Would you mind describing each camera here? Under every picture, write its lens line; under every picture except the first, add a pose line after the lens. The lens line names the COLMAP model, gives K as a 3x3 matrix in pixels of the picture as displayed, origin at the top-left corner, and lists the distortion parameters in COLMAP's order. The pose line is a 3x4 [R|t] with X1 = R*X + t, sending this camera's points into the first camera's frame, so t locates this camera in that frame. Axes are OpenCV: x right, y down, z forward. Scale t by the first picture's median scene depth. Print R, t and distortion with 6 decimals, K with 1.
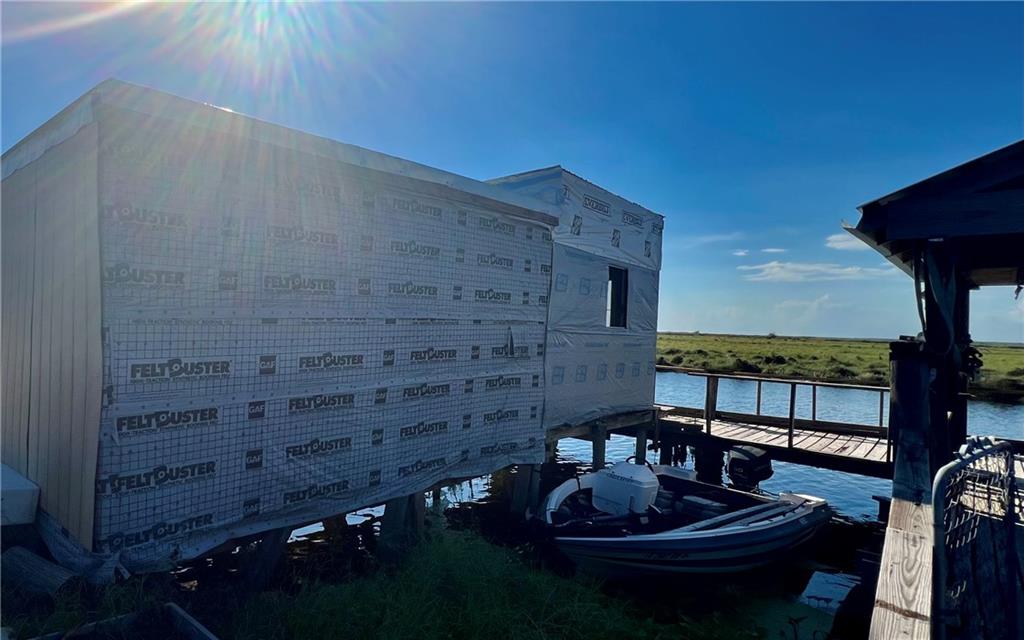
lens RADIAL K [[599.3, 0, 512.0], [0, 599.3, 320.0], [0, 0, 1]] dist [0.001624, 0.000471]
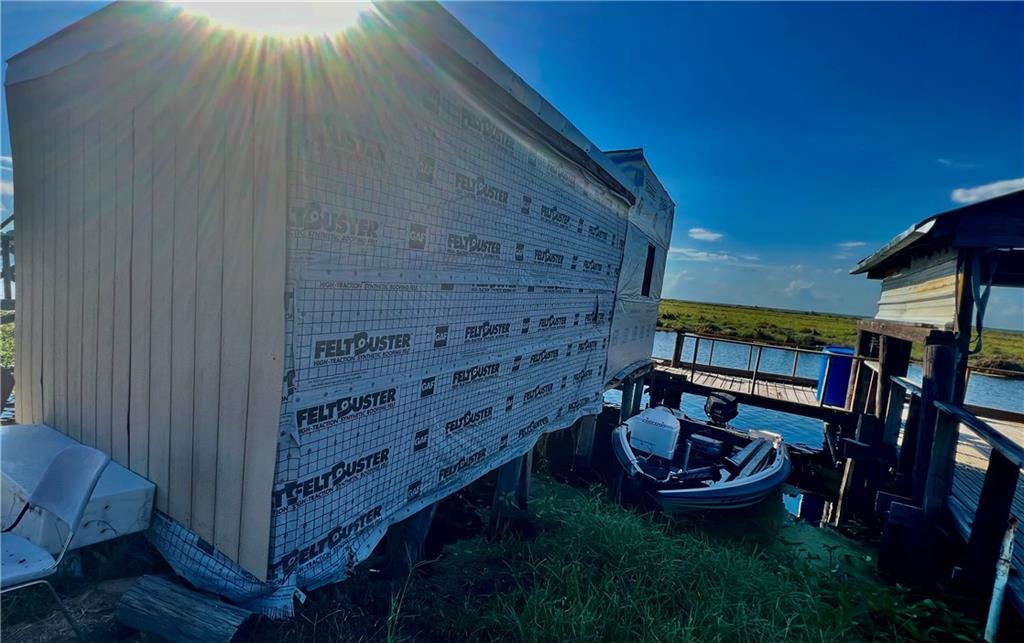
lens RADIAL K [[427.5, 0, 512.0], [0, 427.5, 321.5], [0, 0, 1]] dist [0.001307, -0.000012]
pose [[0.976522, 0.043145, 0.211052, -0.448443], [-0.067417, 0.991732, 0.109192, -0.022728], [-0.204596, -0.120857, 0.971357, 0.380420]]
